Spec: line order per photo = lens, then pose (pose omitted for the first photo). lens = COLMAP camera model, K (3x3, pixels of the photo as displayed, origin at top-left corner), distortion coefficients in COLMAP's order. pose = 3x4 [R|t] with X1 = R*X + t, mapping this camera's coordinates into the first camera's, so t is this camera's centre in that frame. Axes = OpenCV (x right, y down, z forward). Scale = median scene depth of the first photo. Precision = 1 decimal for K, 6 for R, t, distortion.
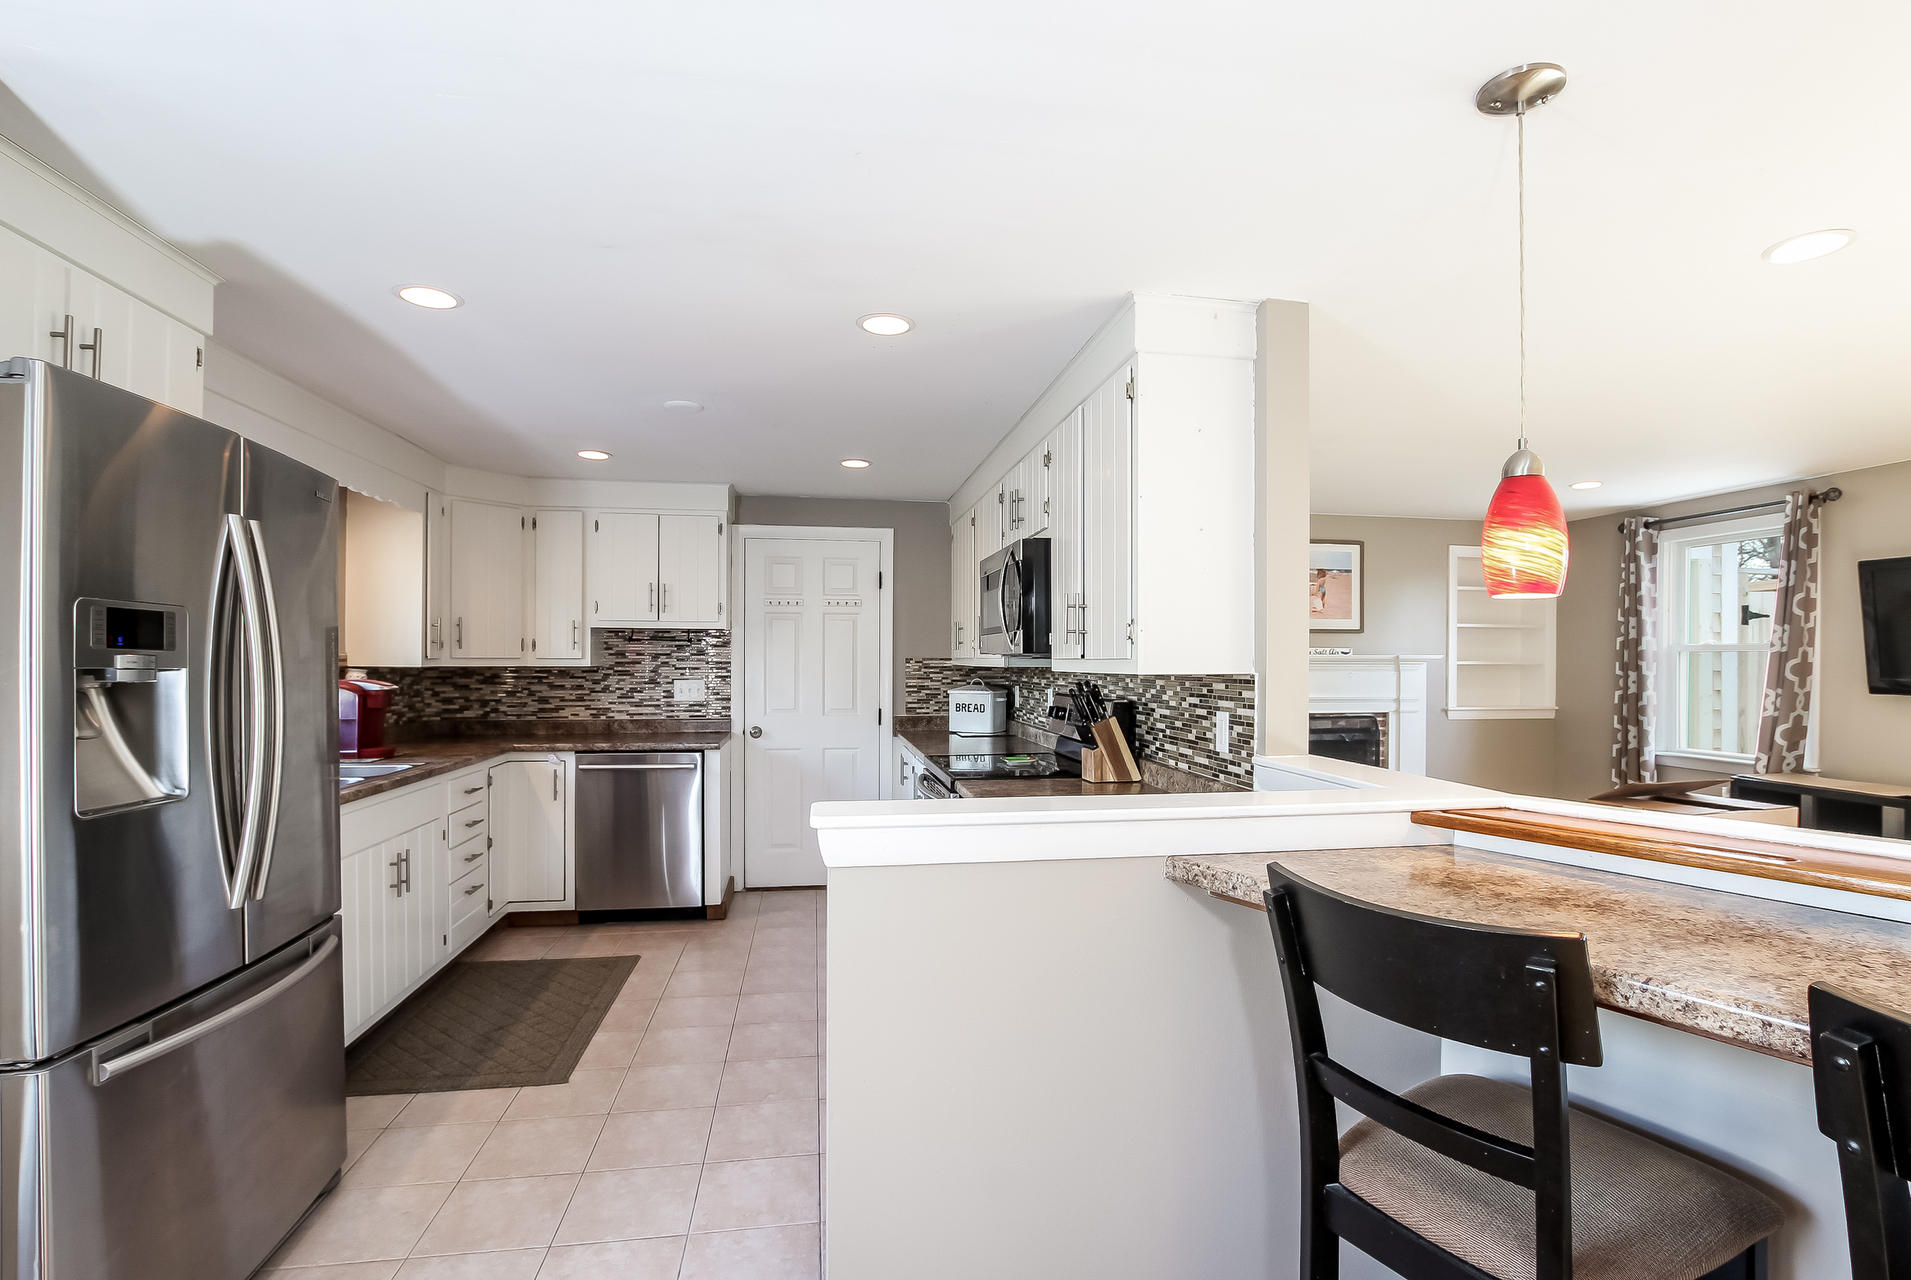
lens RADIAL K [[870.7, 0, 966.8], [0, 870.7, 656.8], [0, 0, 1]] dist [-0.027379, 0.000190]
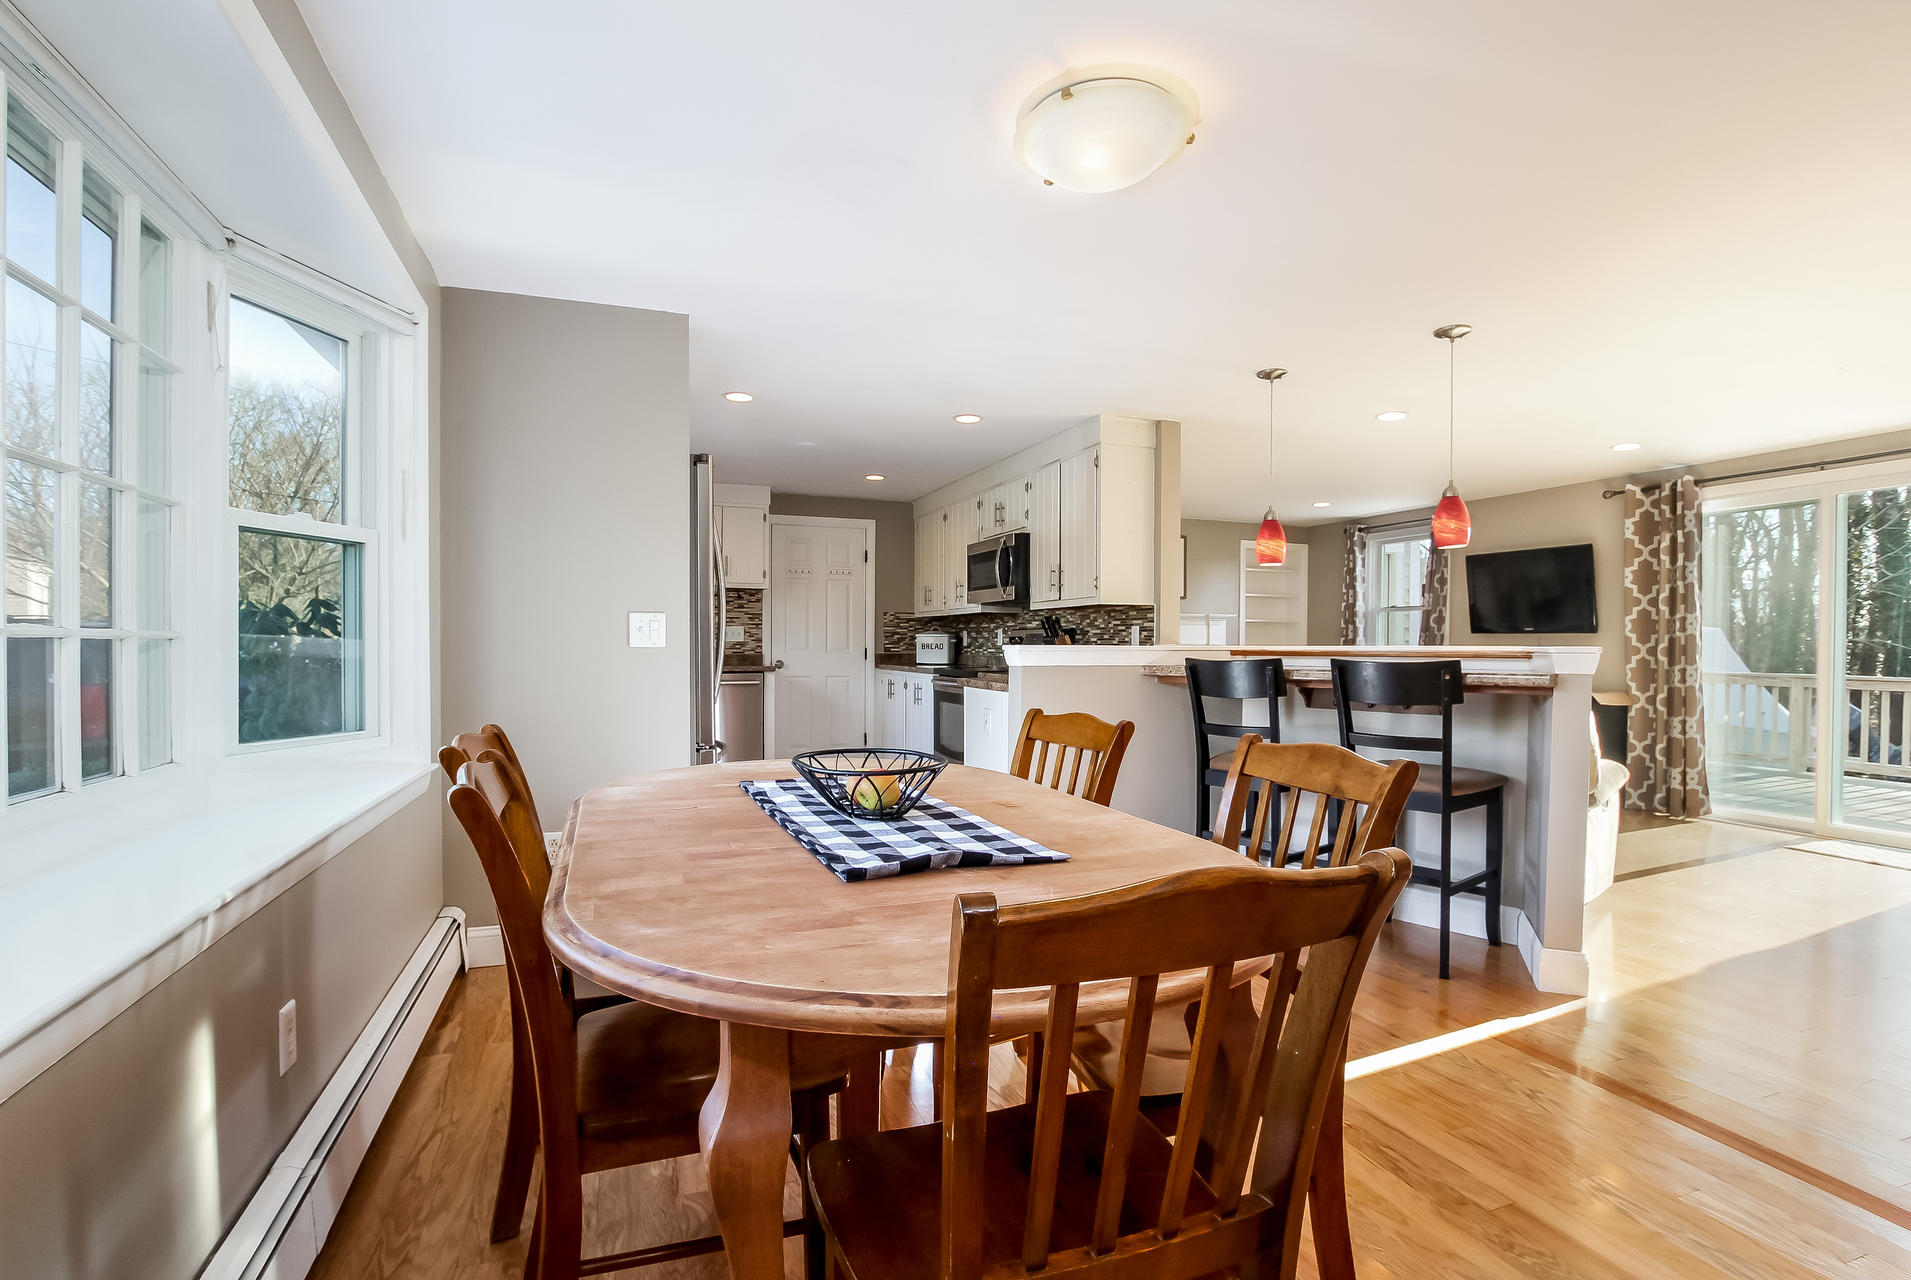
lens RADIAL K [[870.7, 0, 952.5], [0, 870.7, 651.3], [0, 0, 1]] dist [-0.027379, 0.000190]
pose [[0.981425, -0.001383, 0.191842, -0.274504], [-0.001357, 0.999899, 0.014149, 0.053136], [-0.191842, -0.014146, 0.981324, -0.476602]]
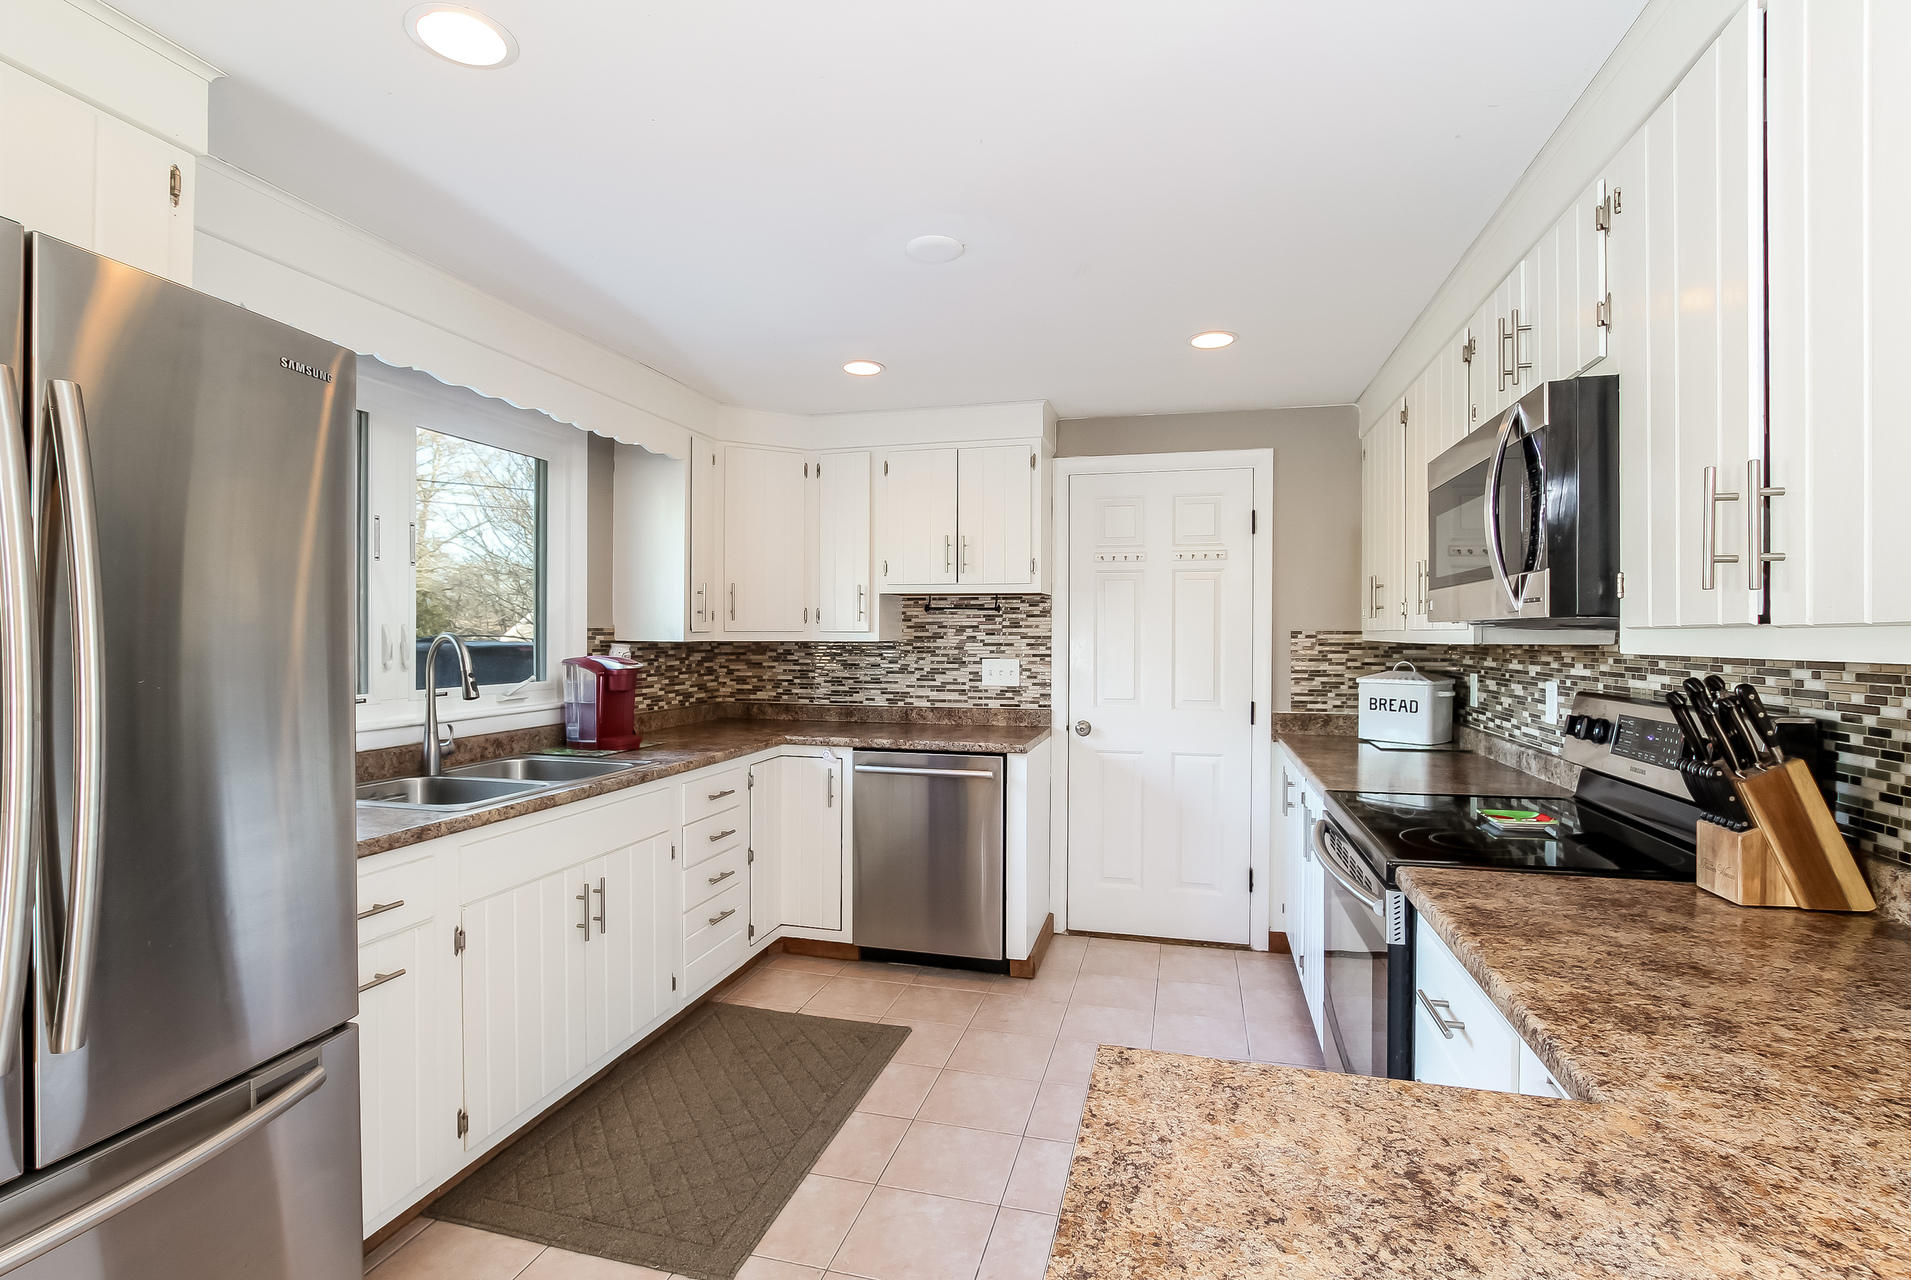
lens RADIAL K [[870.7, 0, 960.1], [0, 870.7, 644.8], [0, 0, 1]] dist [-0.027379, 0.000190]
pose [[0.908667, 0.004182, -0.417500, -0.024687], [0.001536, 0.999910, 0.013360, 0.003478], [0.417518, -0.012781, 0.908579, 0.298584]]
